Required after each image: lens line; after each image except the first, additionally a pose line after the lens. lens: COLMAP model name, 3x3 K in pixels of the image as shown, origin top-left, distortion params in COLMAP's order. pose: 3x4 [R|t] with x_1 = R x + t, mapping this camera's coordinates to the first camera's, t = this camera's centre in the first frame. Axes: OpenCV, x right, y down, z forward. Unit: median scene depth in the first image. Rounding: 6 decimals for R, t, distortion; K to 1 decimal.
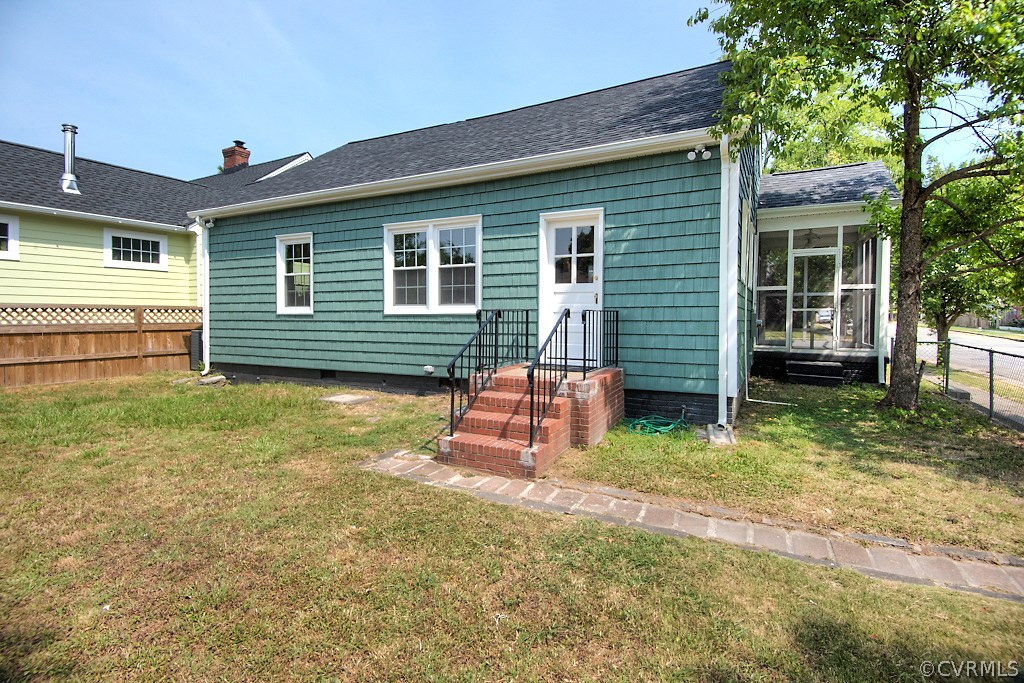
lens RADIAL K [[476.0, 0, 492.9], [0, 476.0, 331.6], [0, 0, 1]] dist [-0.002294, -0.000698]
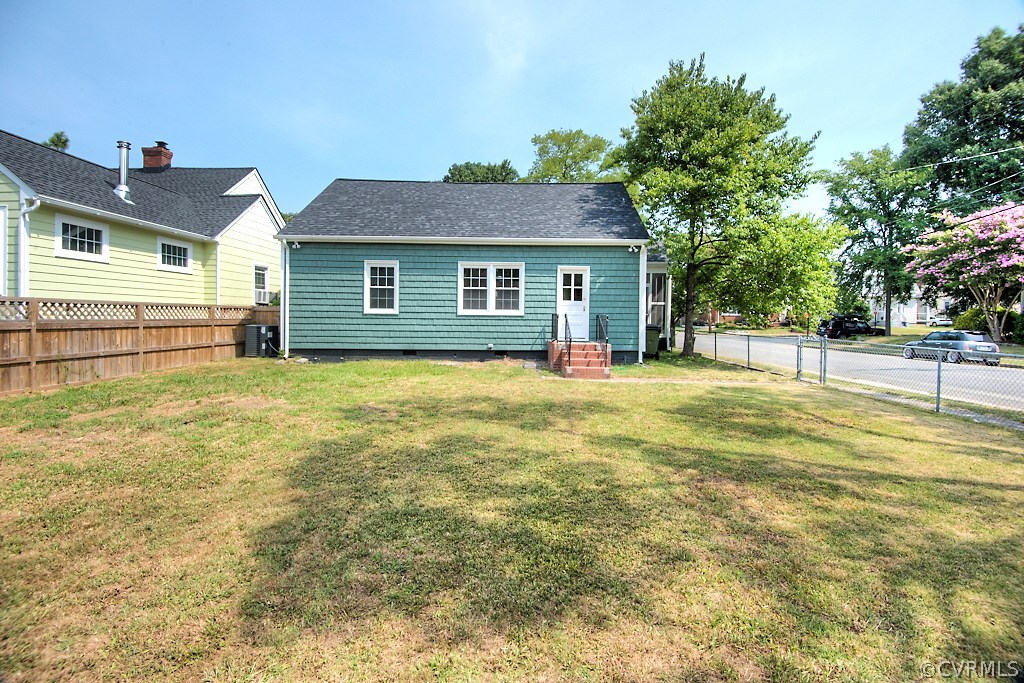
lens RADIAL K [[476.0, 0, 492.9], [0, 476.0, 331.6], [0, 0, 1]] dist [-0.002294, -0.000698]
pose [[0.892482, -0.003872, 0.451067, -0.885761], [0.004341, 0.999991, -0.000005, 0.024237], [-0.451063, 0.001962, 0.892490, -0.562779]]
